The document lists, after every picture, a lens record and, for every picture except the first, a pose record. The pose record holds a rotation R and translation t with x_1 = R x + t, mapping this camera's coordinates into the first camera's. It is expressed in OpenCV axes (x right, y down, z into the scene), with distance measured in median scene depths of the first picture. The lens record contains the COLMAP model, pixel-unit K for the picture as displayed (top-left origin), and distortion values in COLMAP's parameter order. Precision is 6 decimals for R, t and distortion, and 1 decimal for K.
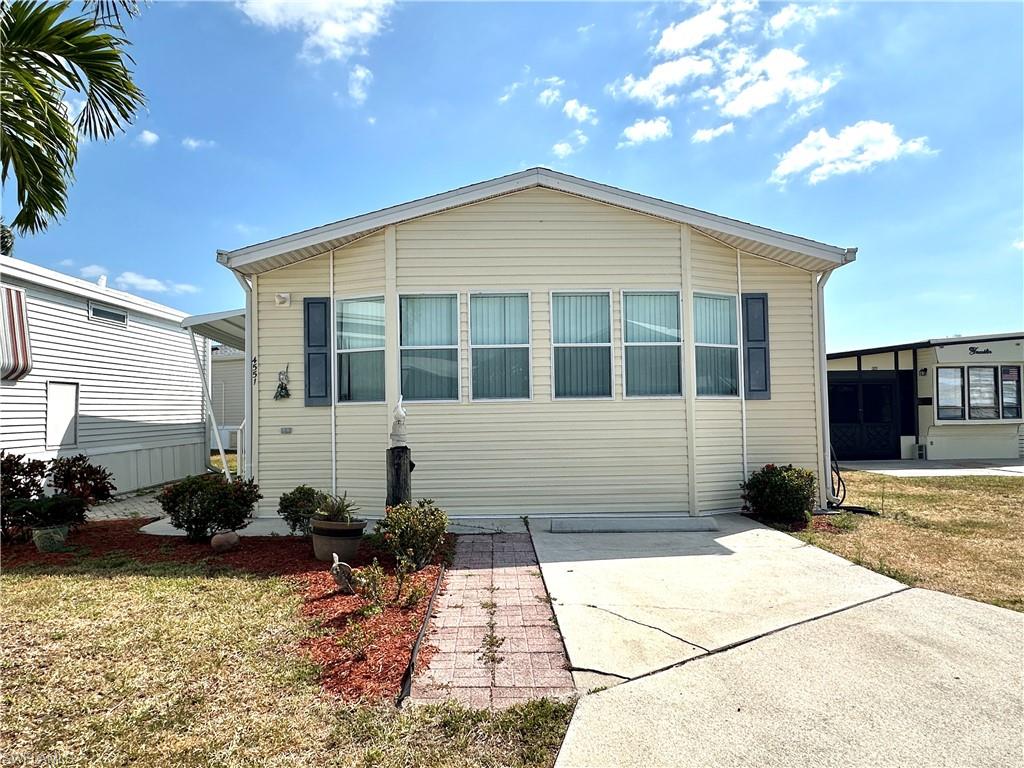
lens RADIAL K [[616.9, 0, 509.1], [0, 616.9, 389.8], [0, 0, 1]] dist [-0.008876, -0.001232]
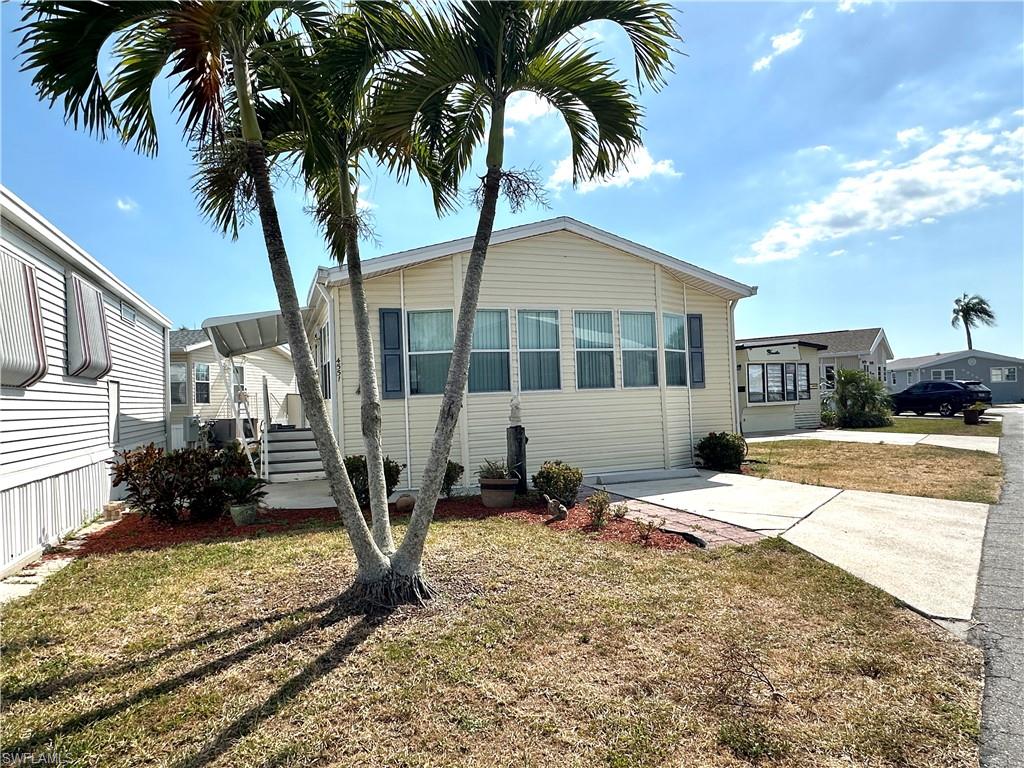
lens RADIAL K [[616.9, 0, 515.1], [0, 616.9, 386.1], [0, 0, 1]] dist [-0.008876, -0.001232]
pose [[0.940803, -0.013094, 0.338700, -0.501243], [0.012300, 0.999914, 0.004489, -0.000720], [-0.338730, -0.000057, 0.940884, -0.214432]]
